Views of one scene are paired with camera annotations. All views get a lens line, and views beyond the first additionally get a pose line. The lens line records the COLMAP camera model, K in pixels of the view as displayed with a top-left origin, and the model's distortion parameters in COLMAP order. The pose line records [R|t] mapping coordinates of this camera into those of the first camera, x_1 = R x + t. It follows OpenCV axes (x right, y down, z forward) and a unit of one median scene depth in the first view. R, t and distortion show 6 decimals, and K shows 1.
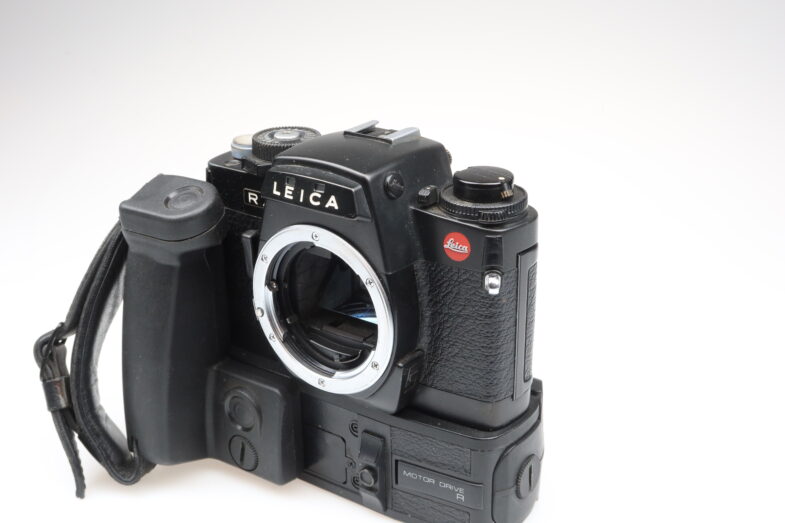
lens RADIAL K [[1125.9, 0, 389.3], [0, 1125.9, 256.0], [0, 0, 1]] dist [0.010367, 0.000000]
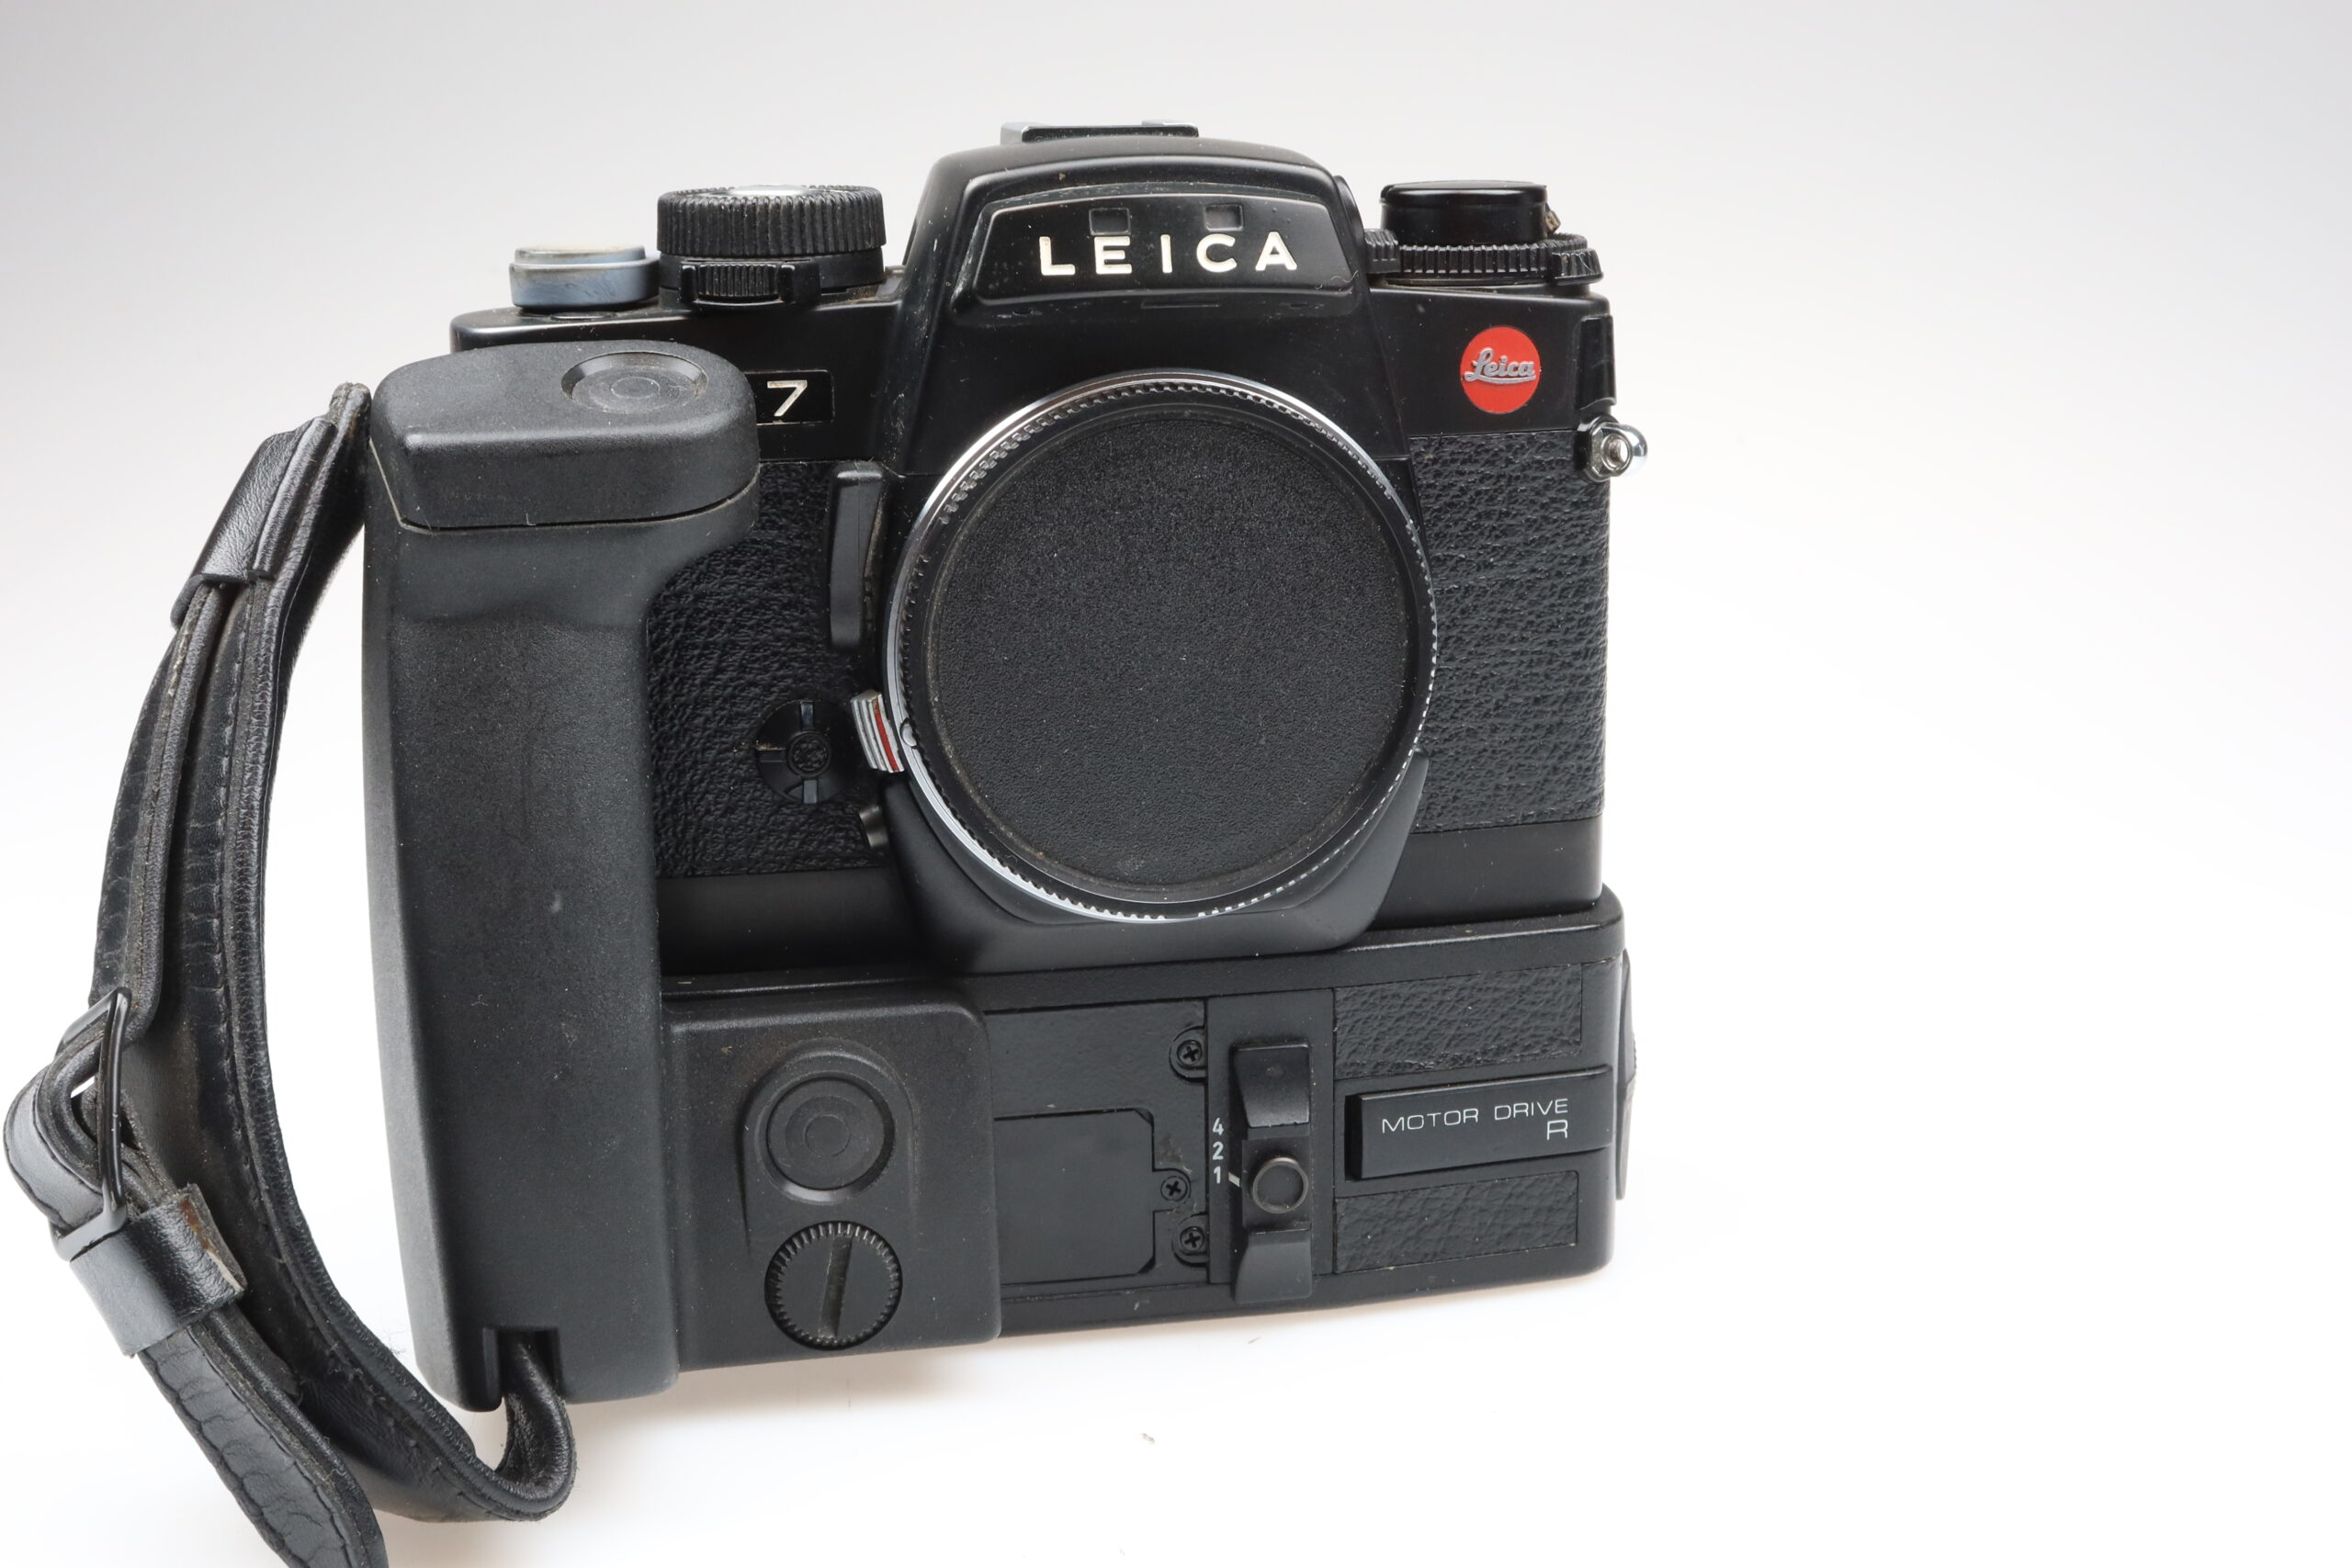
lens RADIAL K [[3373.0, 0, 1185.6], [0, 3373.0, 785.8], [0, 0, 1]] dist [0.010367, 0.000000]
pose [[0.670780, -0.158890, 0.724437, -0.771166], [0.280784, 0.958480, -0.049765, 0.137332], [-0.686451, 0.236792, 0.687542, 0.353929]]
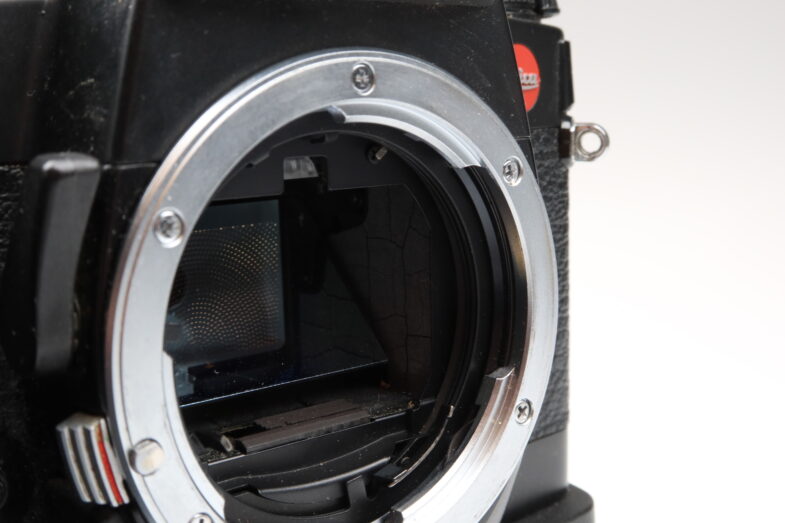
lens RADIAL K [[1125.9, 0, 391.4], [0, 1125.9, 261.9], [0, 0, 1]] dist [0.010367, 0.000000]
pose [[0.238686, -0.138362, 0.961189, -0.372652], [0.383777, 0.922664, 0.037515, 0.021127], [-0.892045, 0.359928, 0.273327, 0.916105]]
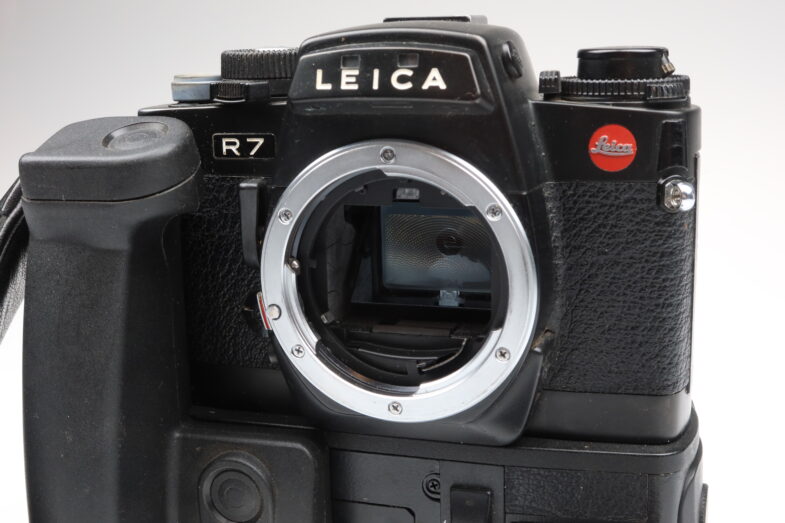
lens RADIAL K [[1125.9, 0, 396.9], [0, 1125.9, 263.5], [0, 0, 1]] dist [0.010367, 0.000000]
pose [[0.948611, -0.073344, 0.307828, -0.254641], [0.128673, 0.978120, -0.163474, 0.142137], [-0.289103, 0.194683, 0.937293, 0.423014]]
